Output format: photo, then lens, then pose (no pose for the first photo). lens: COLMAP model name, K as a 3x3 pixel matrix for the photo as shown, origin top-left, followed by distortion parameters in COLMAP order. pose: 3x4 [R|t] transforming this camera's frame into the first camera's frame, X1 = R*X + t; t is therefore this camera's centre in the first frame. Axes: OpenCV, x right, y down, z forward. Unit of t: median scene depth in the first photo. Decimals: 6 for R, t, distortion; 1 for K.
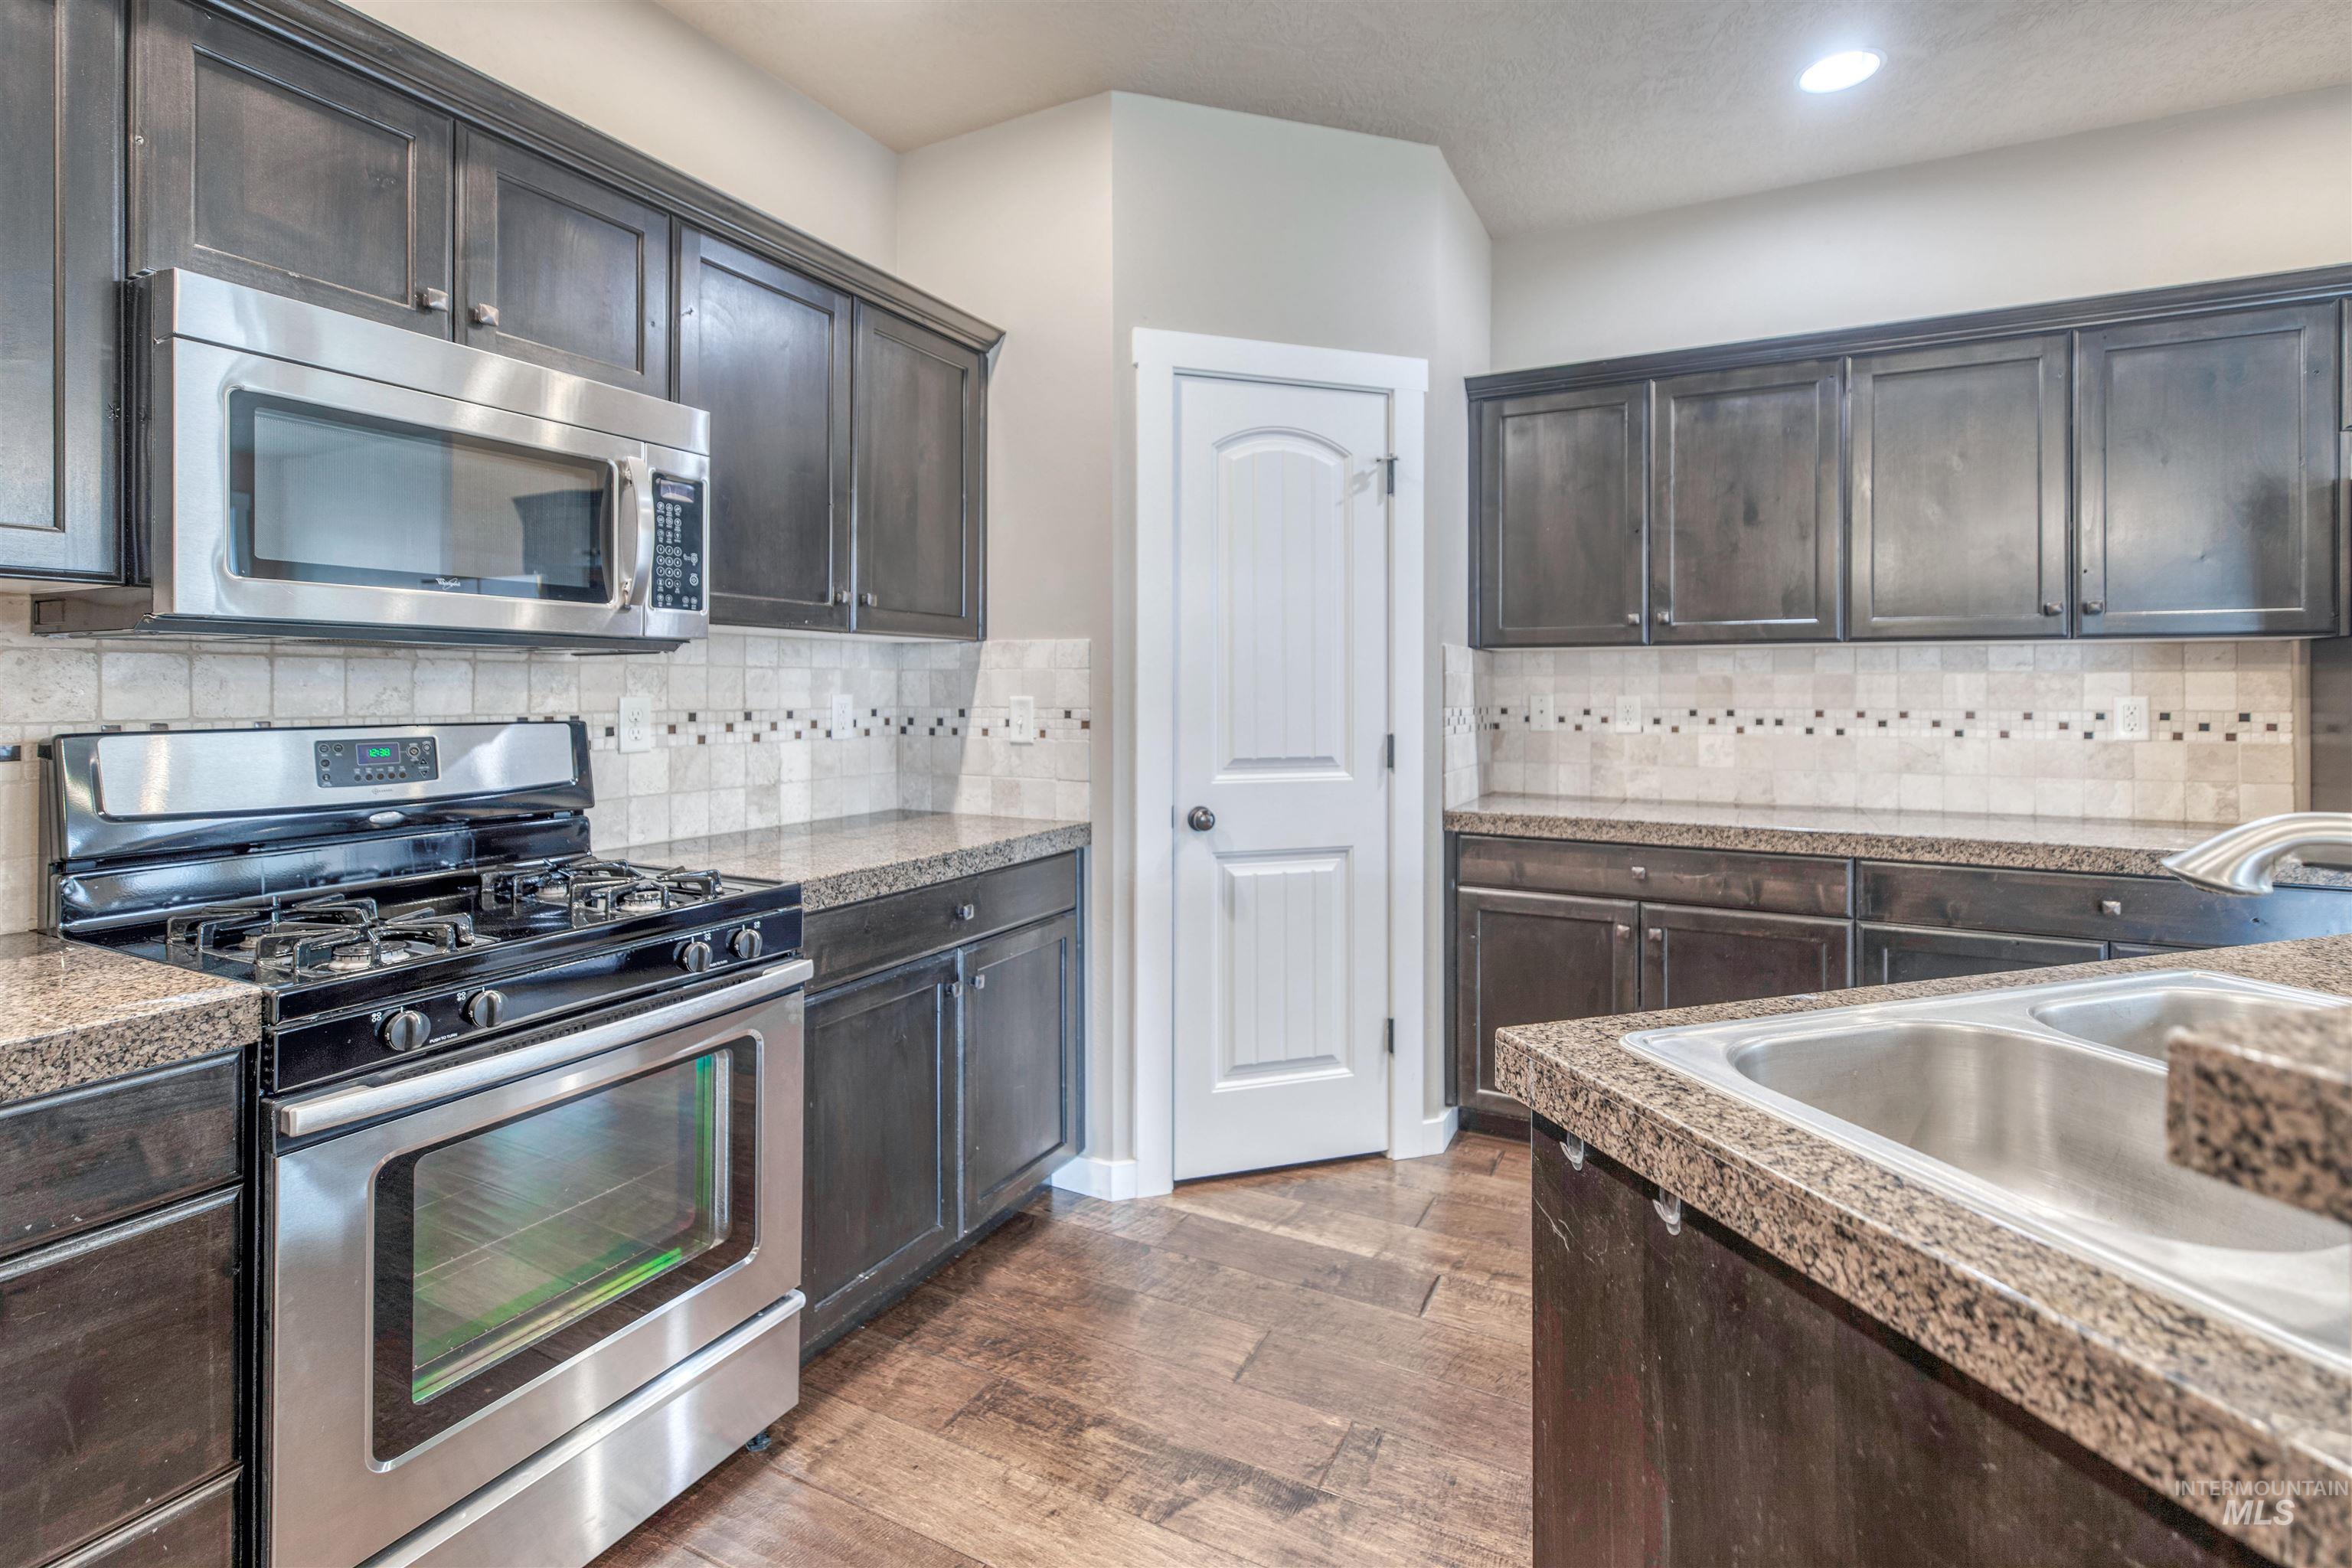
lens RADIAL K [[1084.2, 0, 1178.3], [0, 1084.2, 686.7], [0, 0, 1]] dist [0.002803, 0.000460]
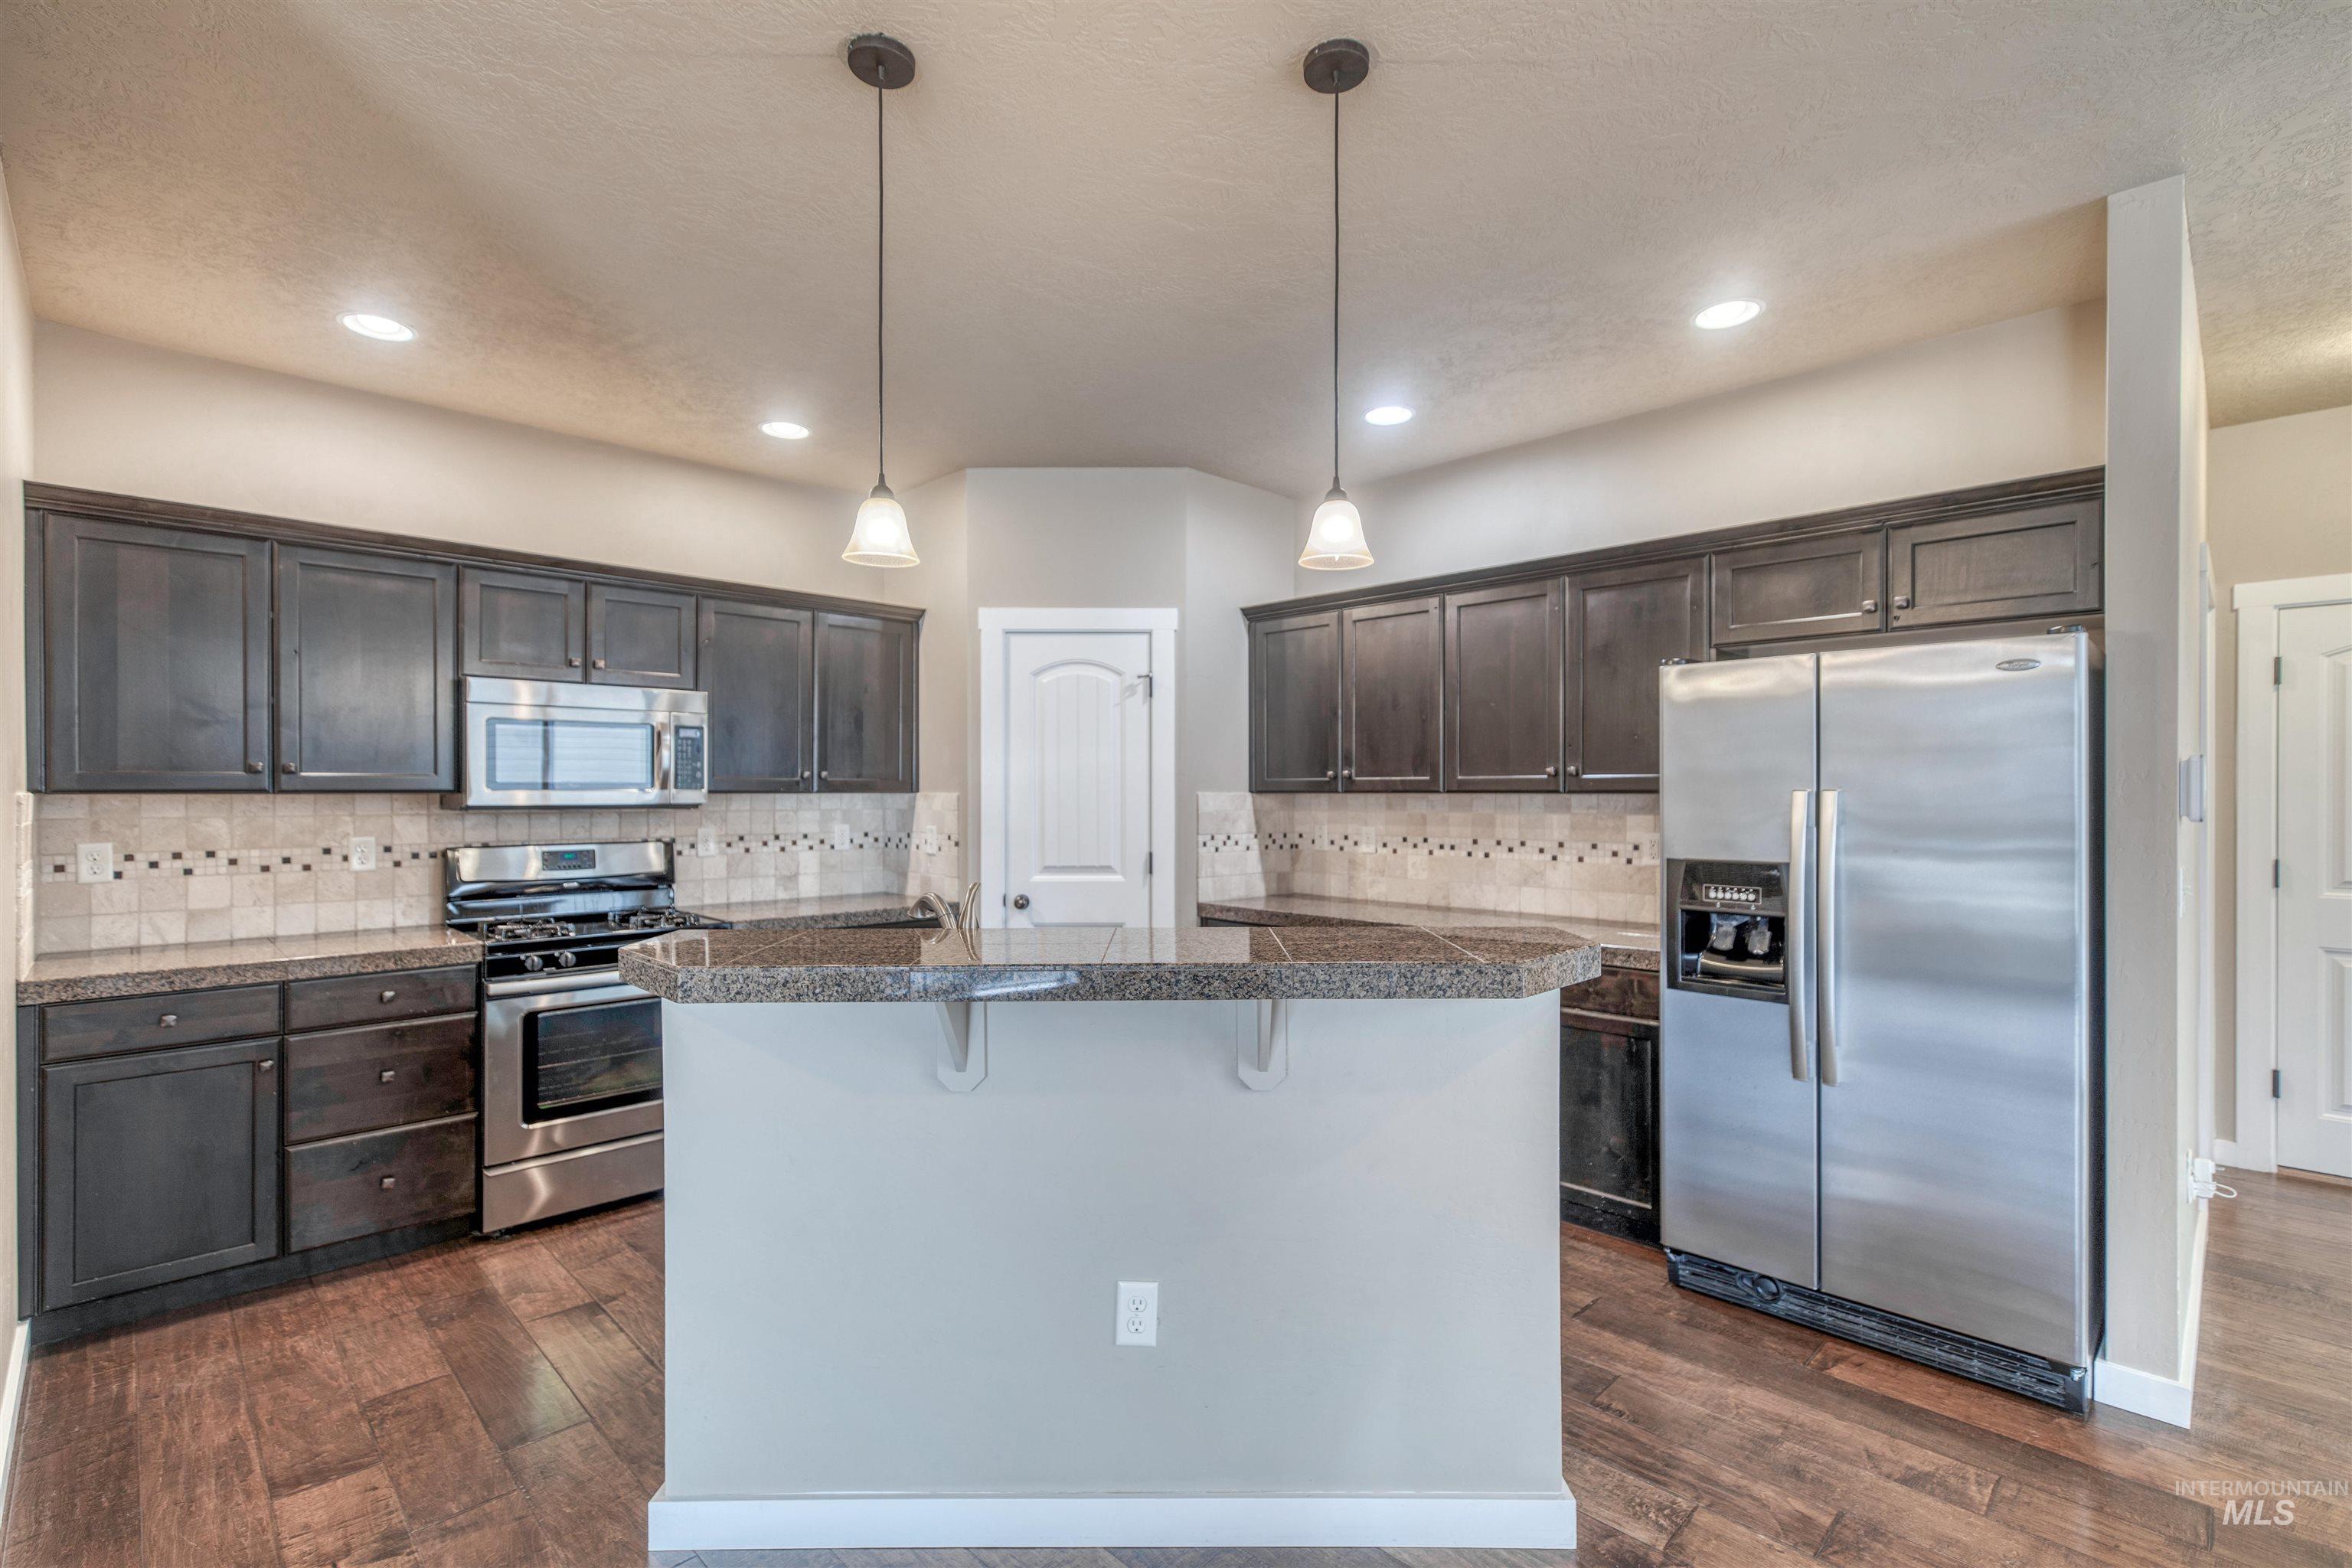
lens RADIAL K [[1053.9, 0, 1176.0], [0, 1053.9, 784.0], [0, 0, 1]] dist [0.000716, -0.000744]
pose [[0.951150, -0.003840, -0.308705, 0.711617], [0.002202, 0.999982, -0.005656, -0.046139], [0.308721, 0.004700, 0.951141, -0.433690]]
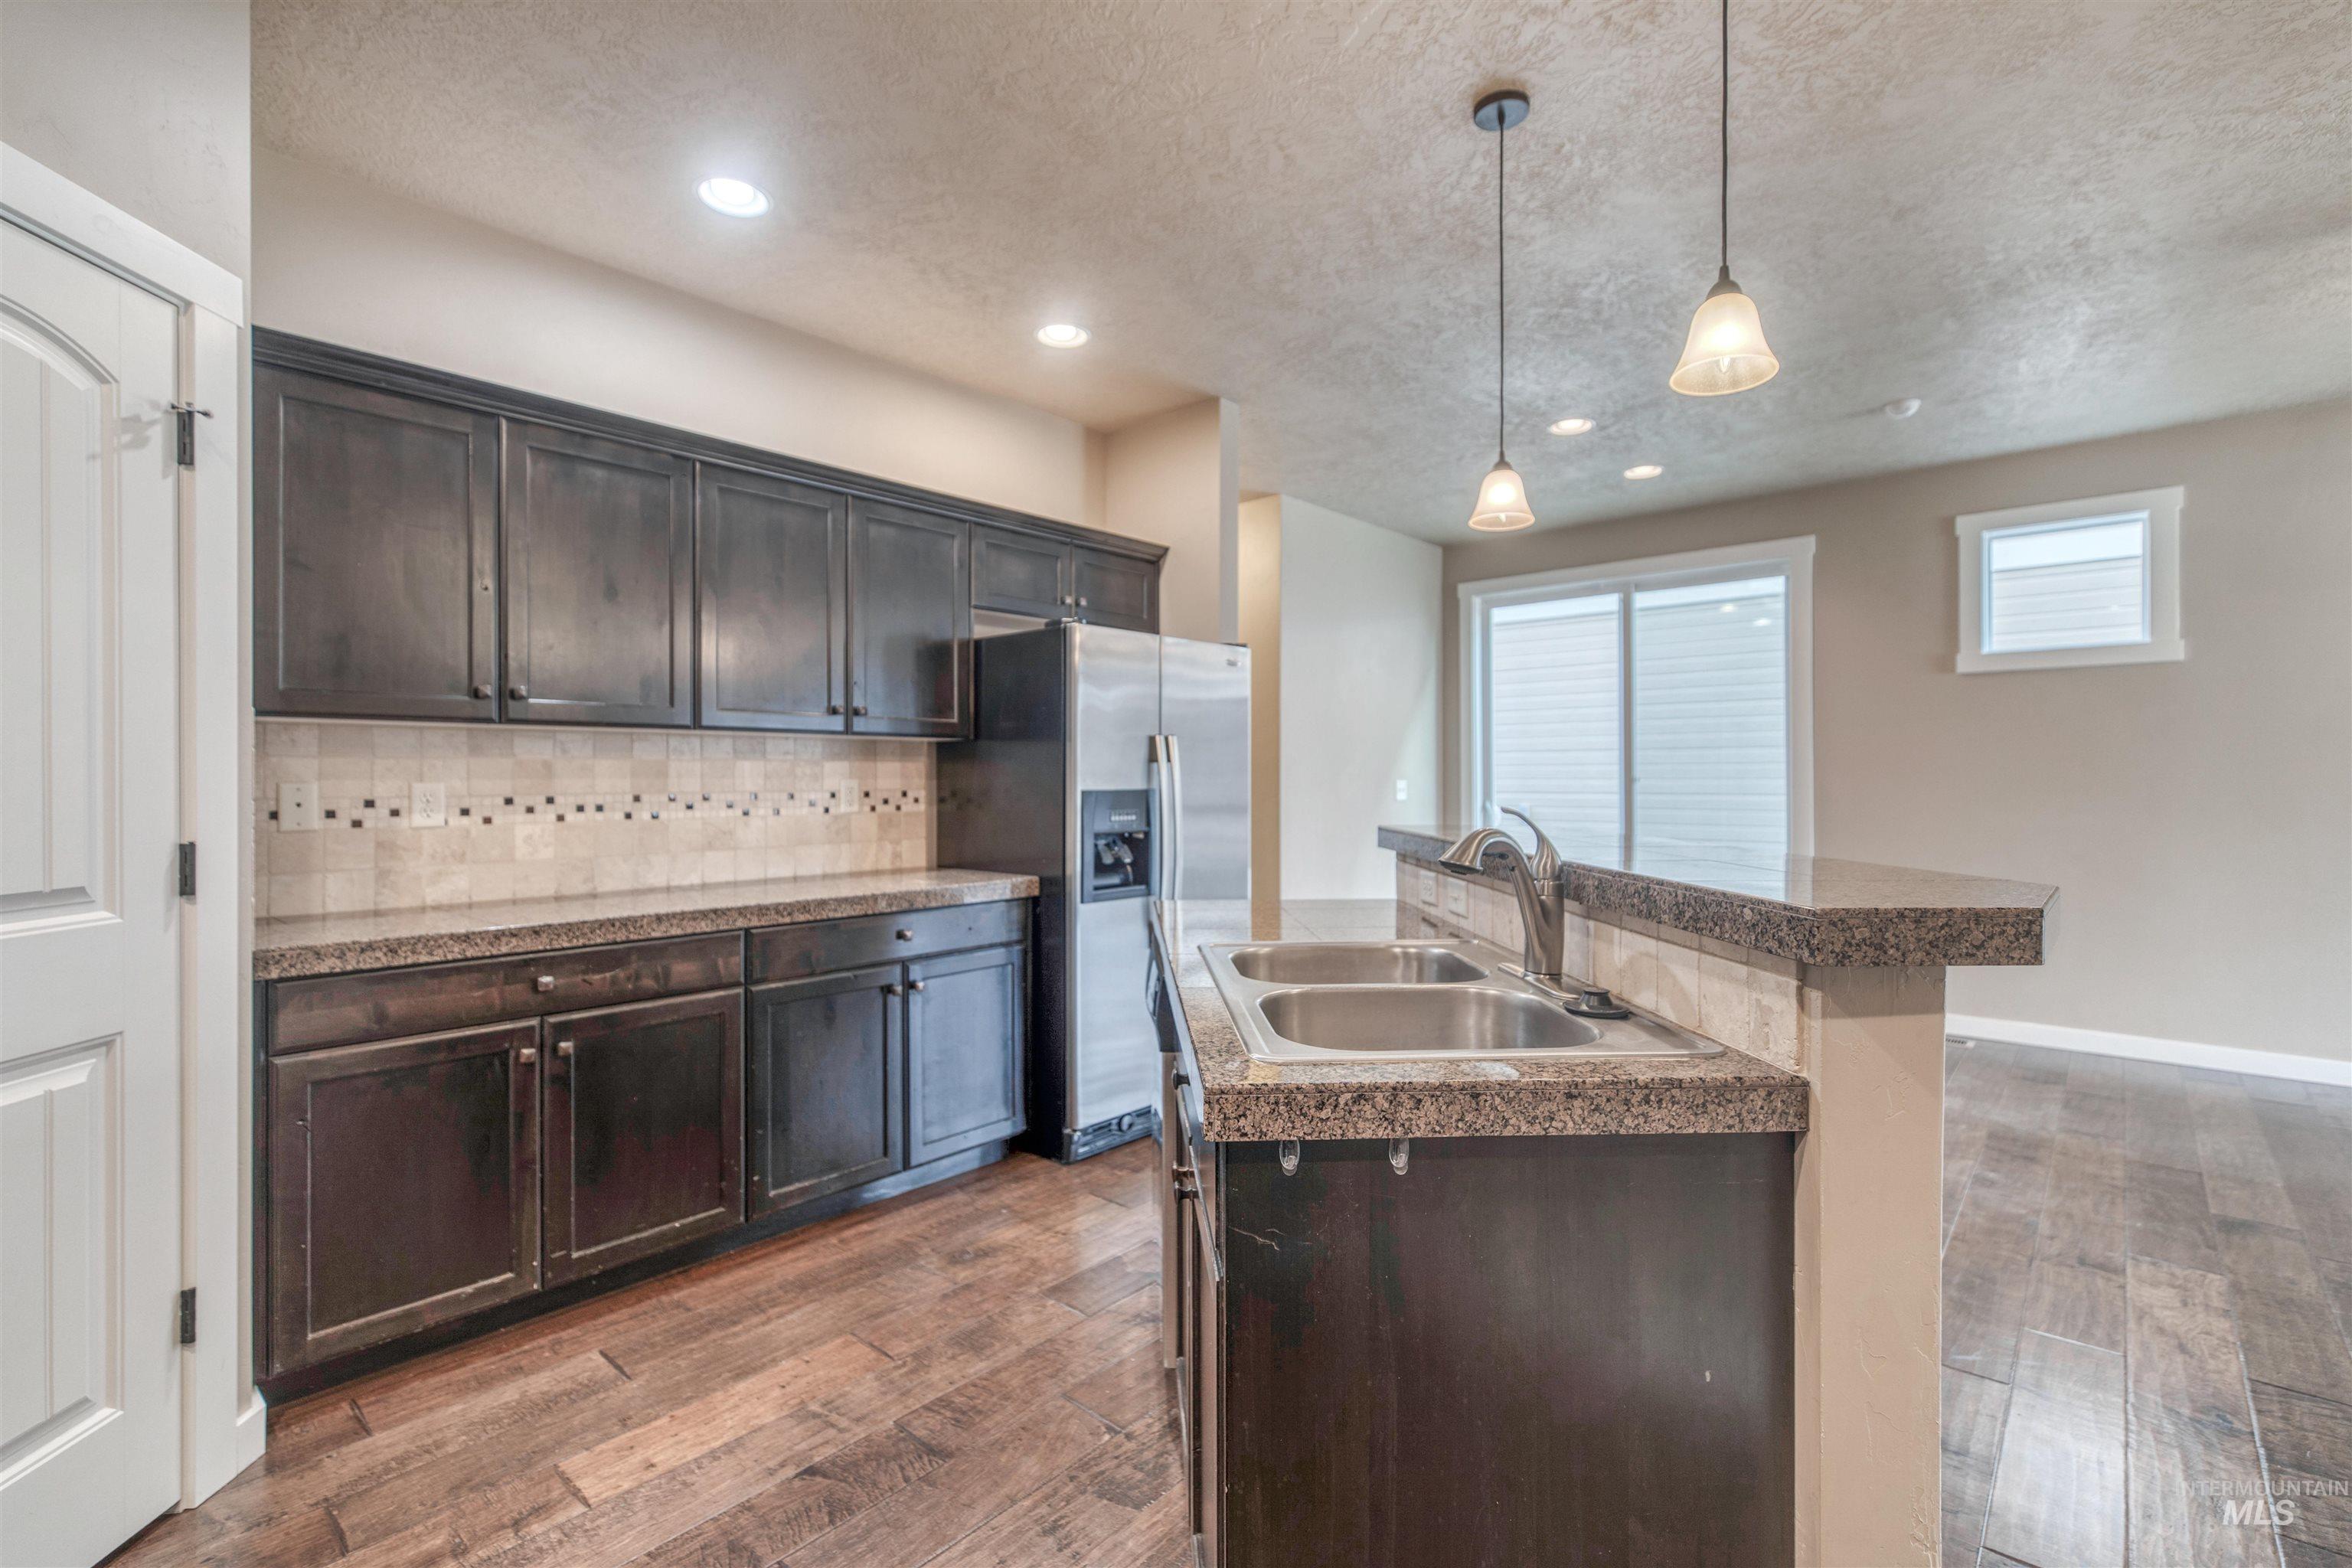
lens RADIAL K [[1052.8, 0, 1173.7], [0, 1052.8, 776.3], [0, 0, 1]] dist [0.003942, 0.000201]
pose [[0.256668, 0.000603, 0.966499, -0.260759], [0.001997, 0.999997, -0.001154, 0.006829], [-0.966498, 0.002226, 0.256666, 0.287420]]
